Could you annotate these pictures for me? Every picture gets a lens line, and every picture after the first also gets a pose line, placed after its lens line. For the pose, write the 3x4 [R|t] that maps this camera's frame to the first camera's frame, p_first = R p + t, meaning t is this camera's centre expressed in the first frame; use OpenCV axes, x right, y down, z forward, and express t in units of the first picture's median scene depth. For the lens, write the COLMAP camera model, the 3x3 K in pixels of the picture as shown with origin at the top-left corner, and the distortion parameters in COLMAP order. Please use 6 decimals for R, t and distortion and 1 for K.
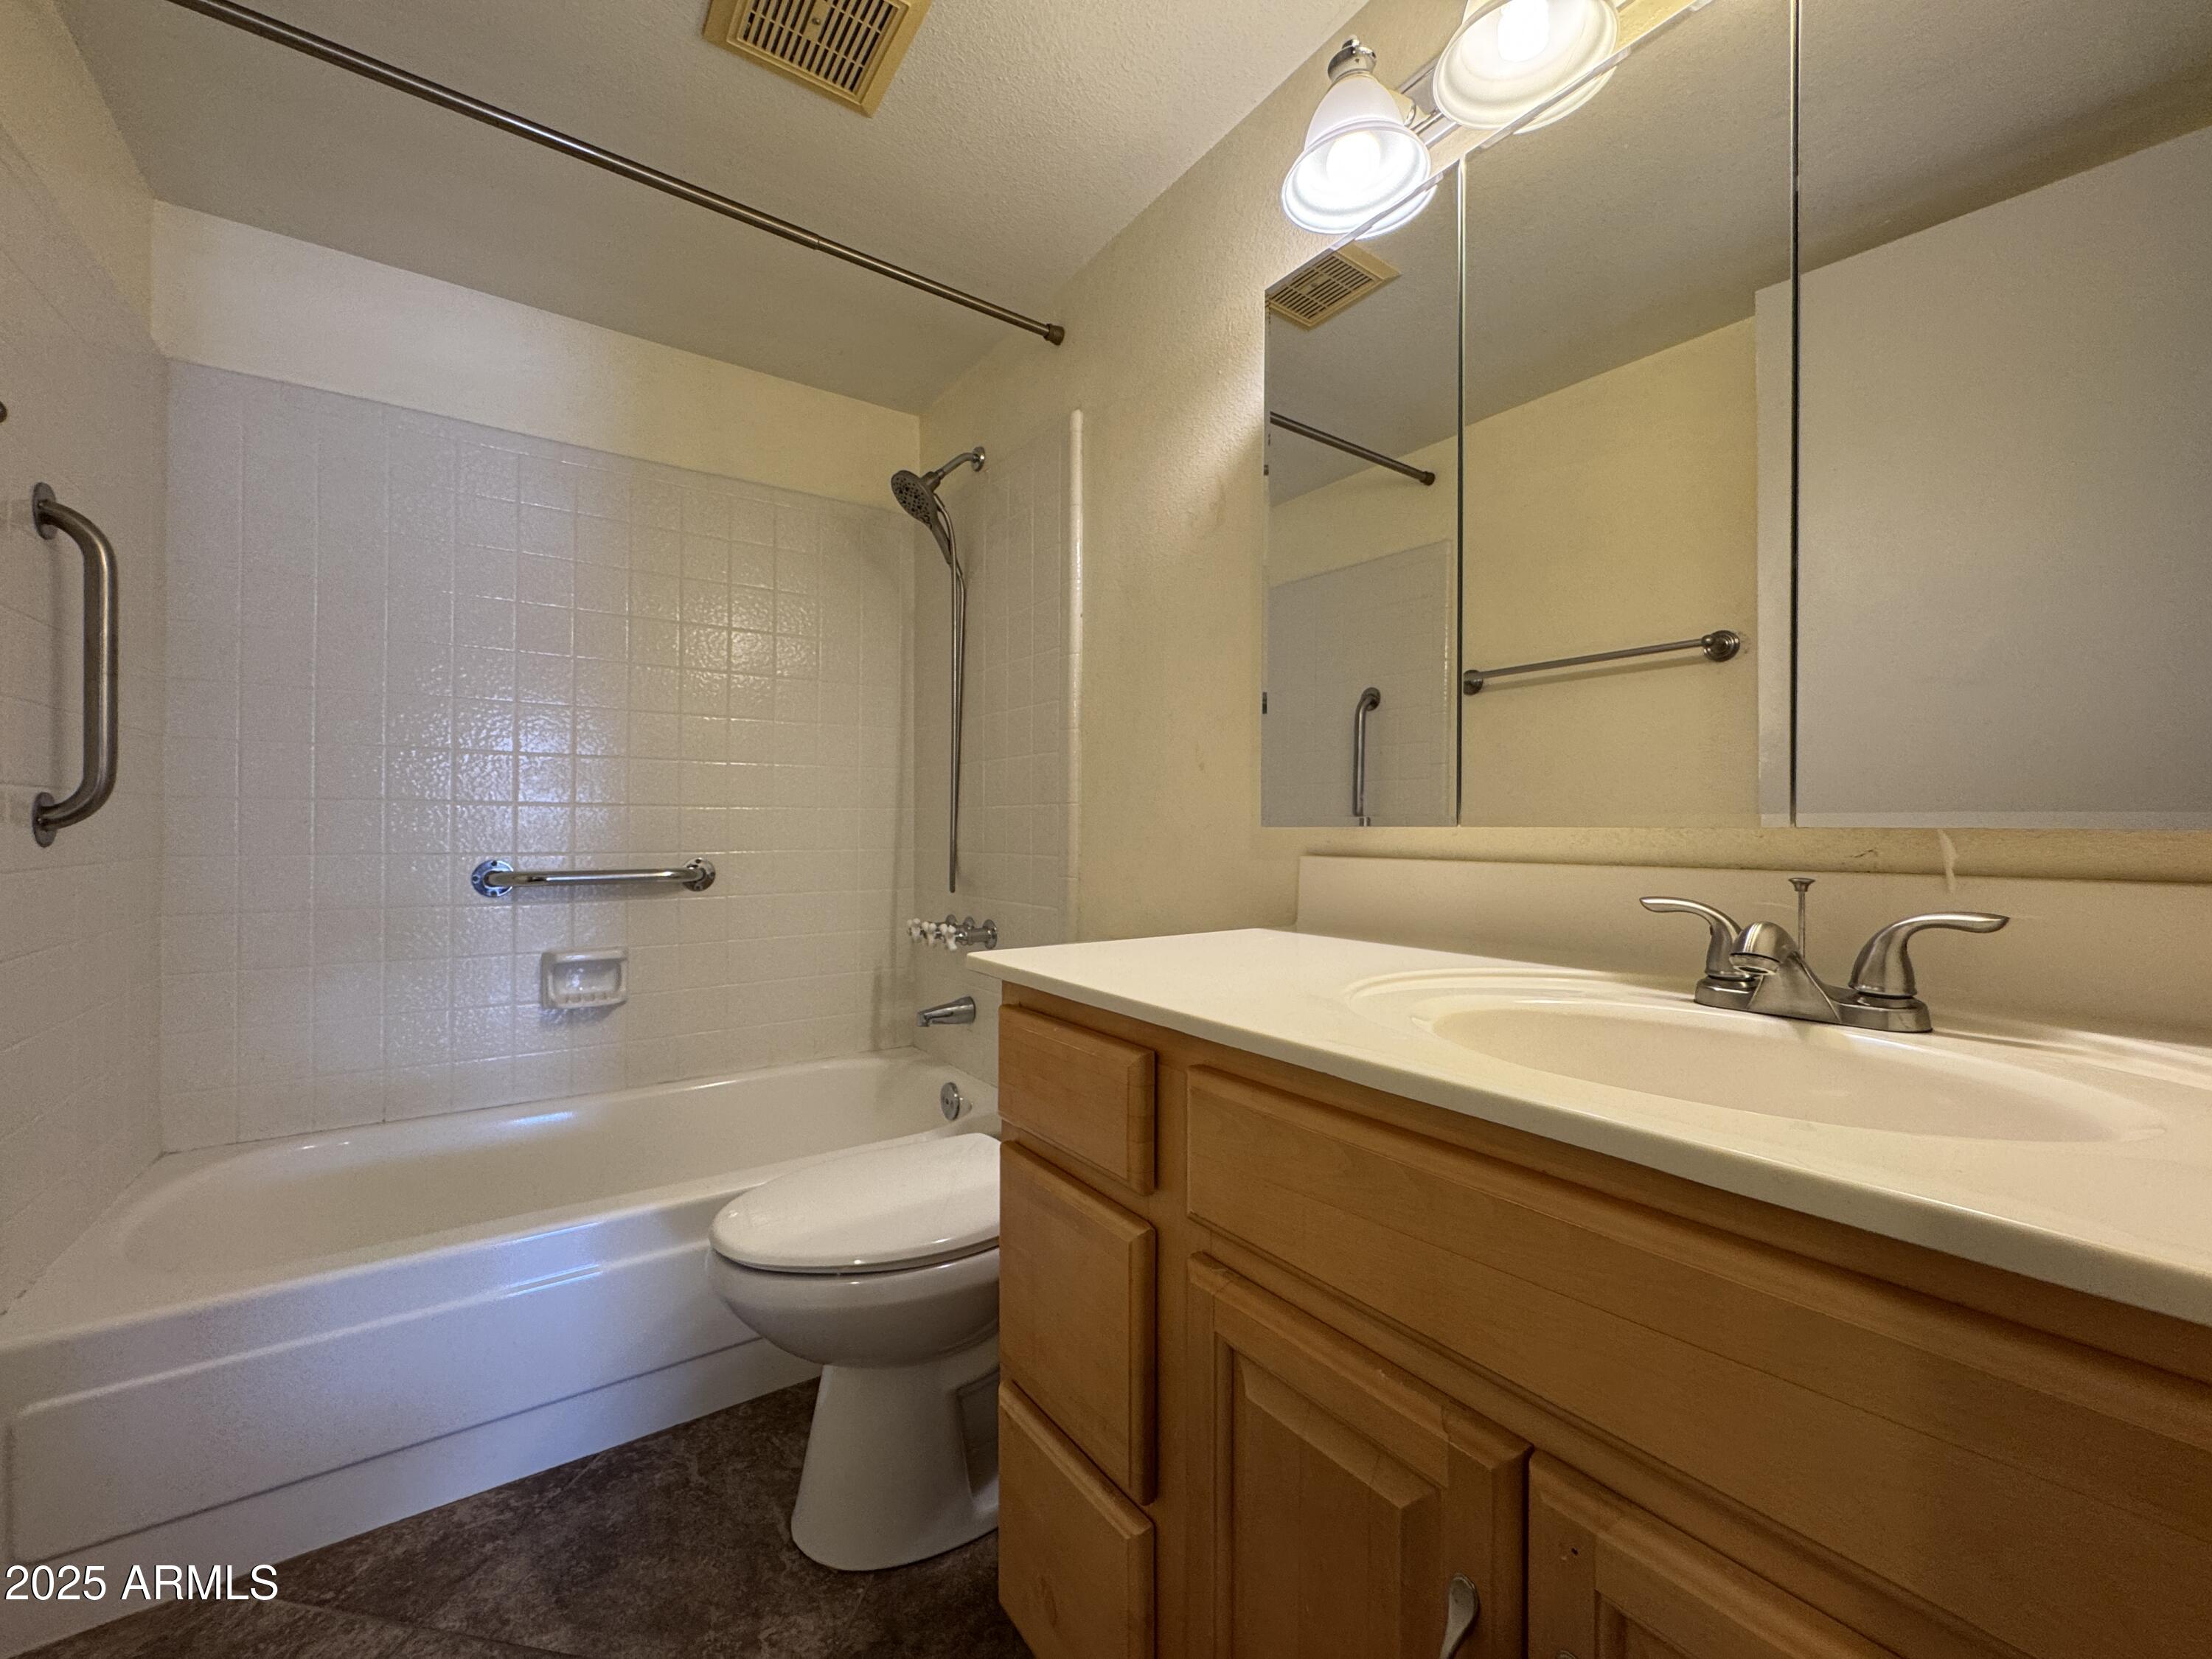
lens RADIAL K [[893.6, 0, 1100.9], [0, 893.6, 827.9], [0, 0, 1]] dist [0.001102, -0.000087]
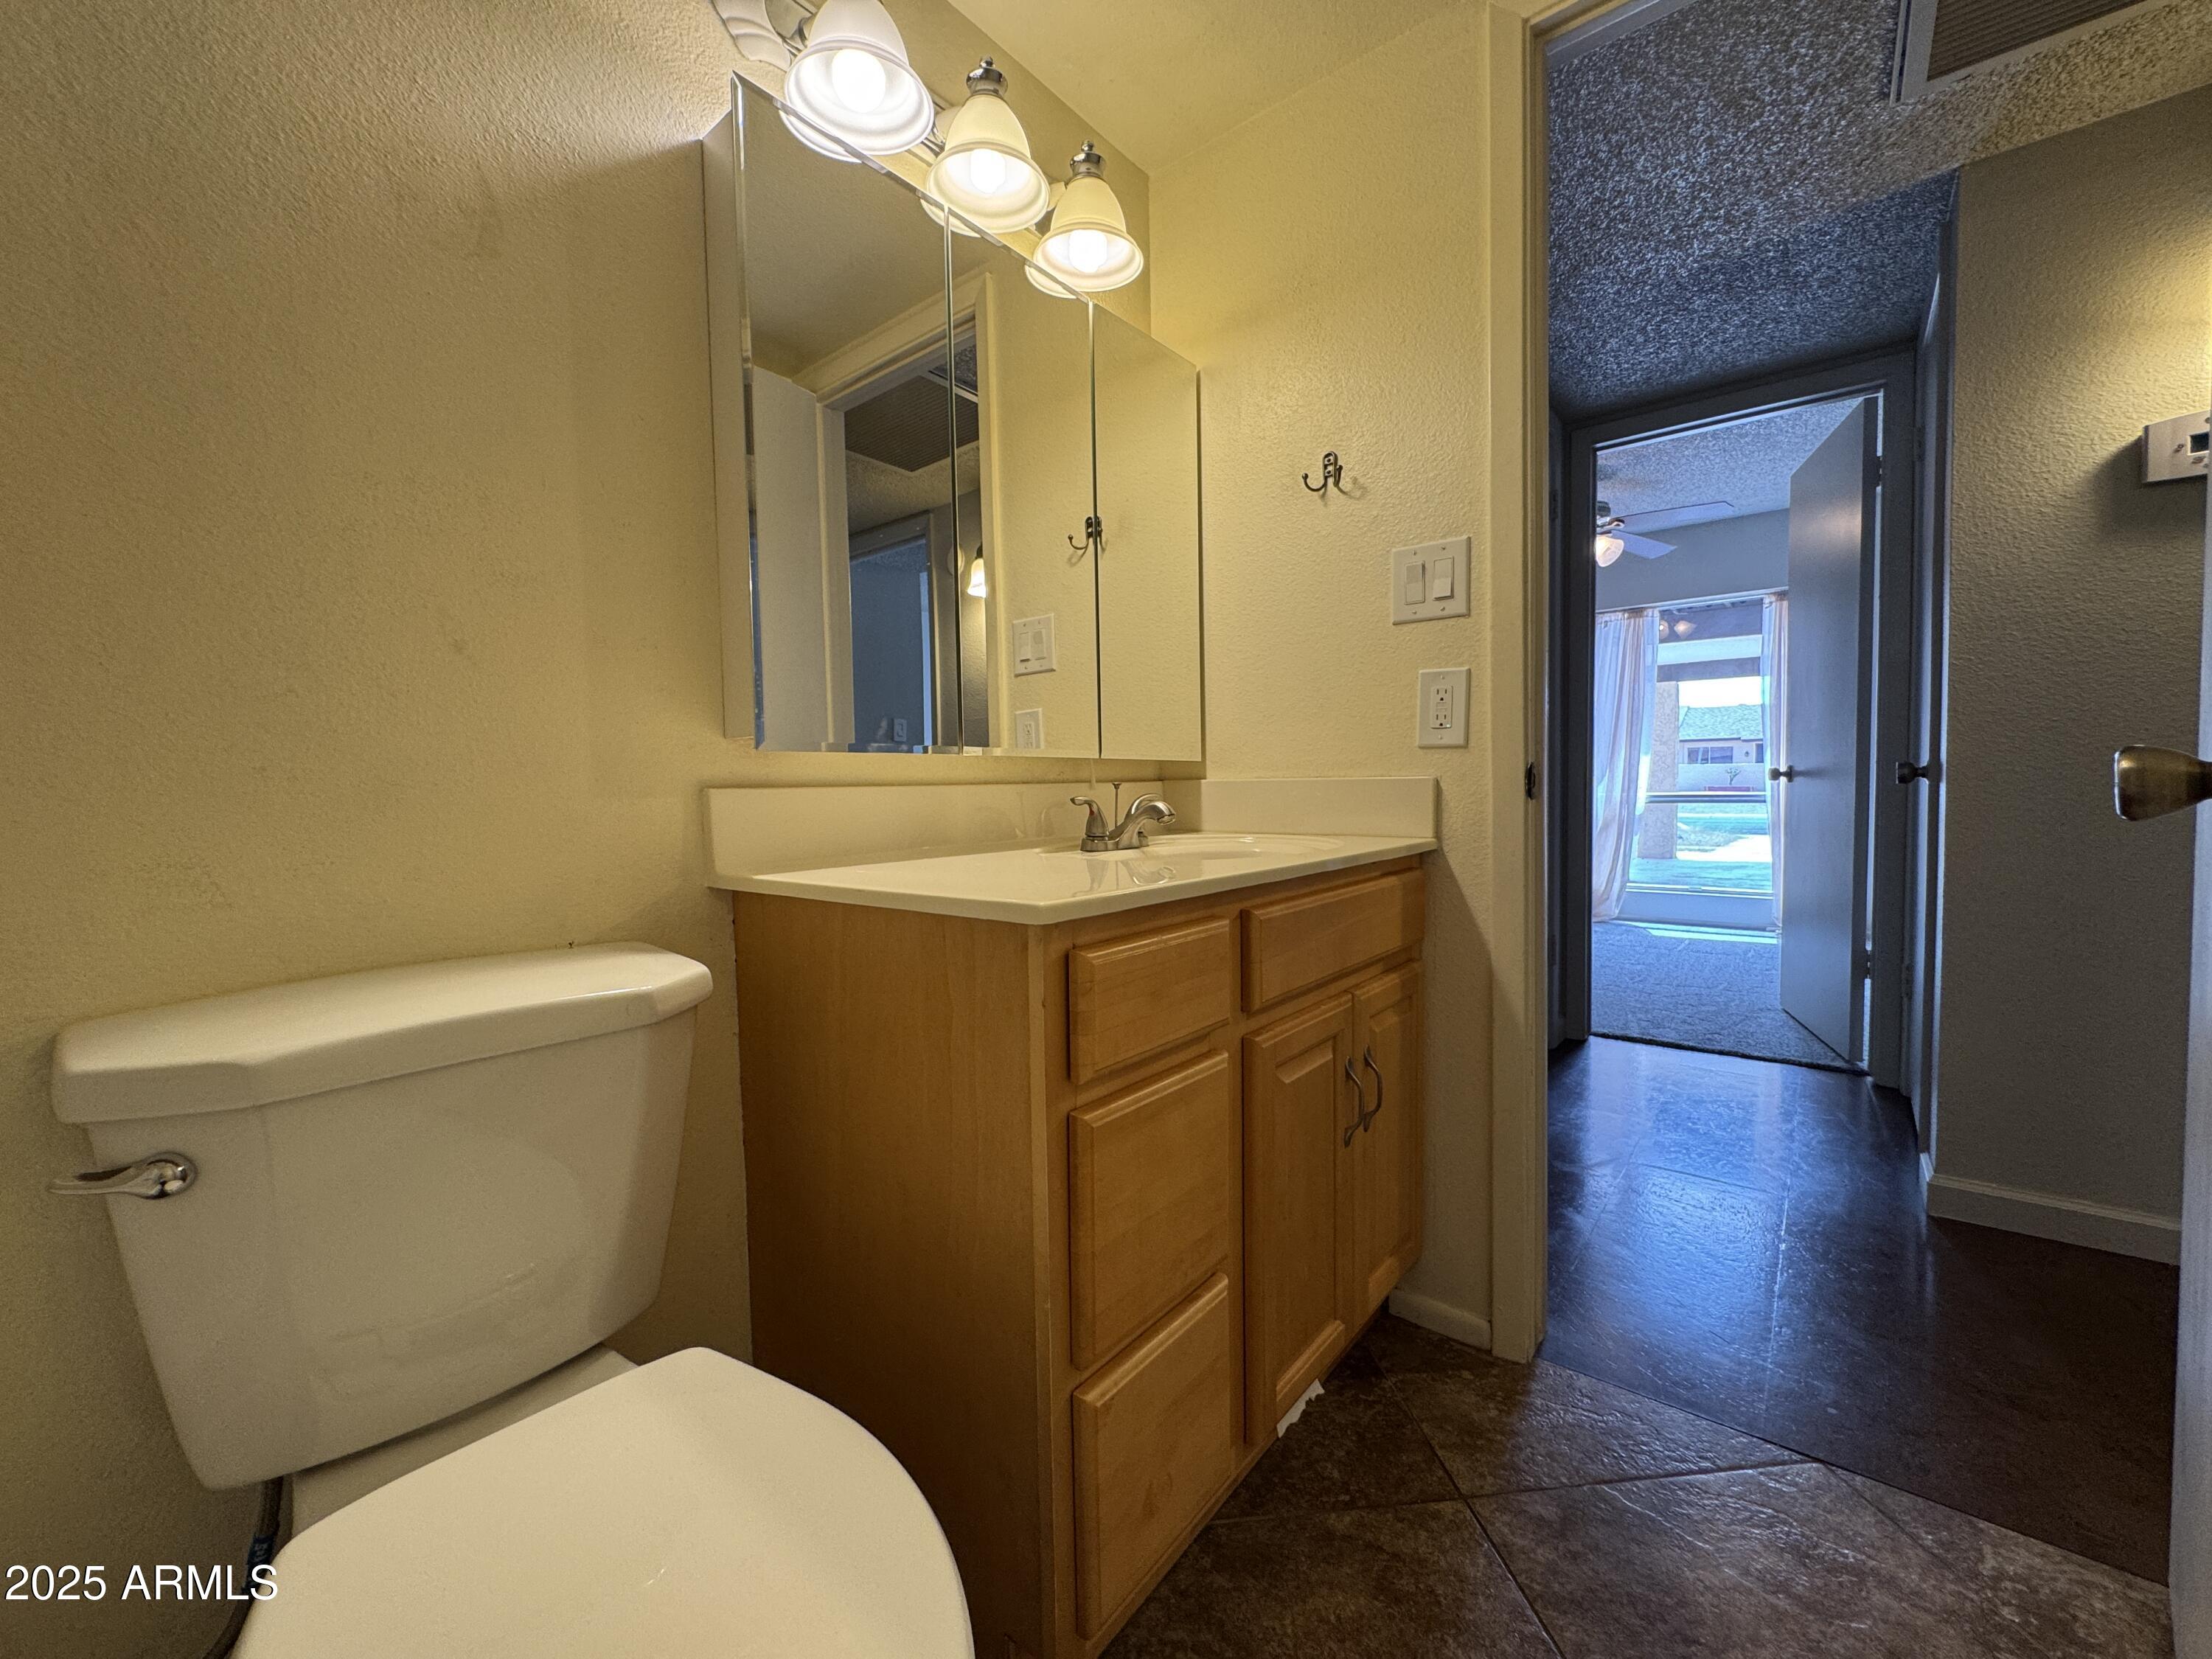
lens RADIAL K [[893.6, 0, 1100.9], [0, 893.6, 827.9], [0, 0, 1]] dist [0.001102, -0.000087]
pose [[-0.270680, -0.046029, 0.961568, -0.929102], [0.013428, 0.998579, 0.051580, 0.041157], [-0.962576, 0.026873, -0.269677, 1.231484]]
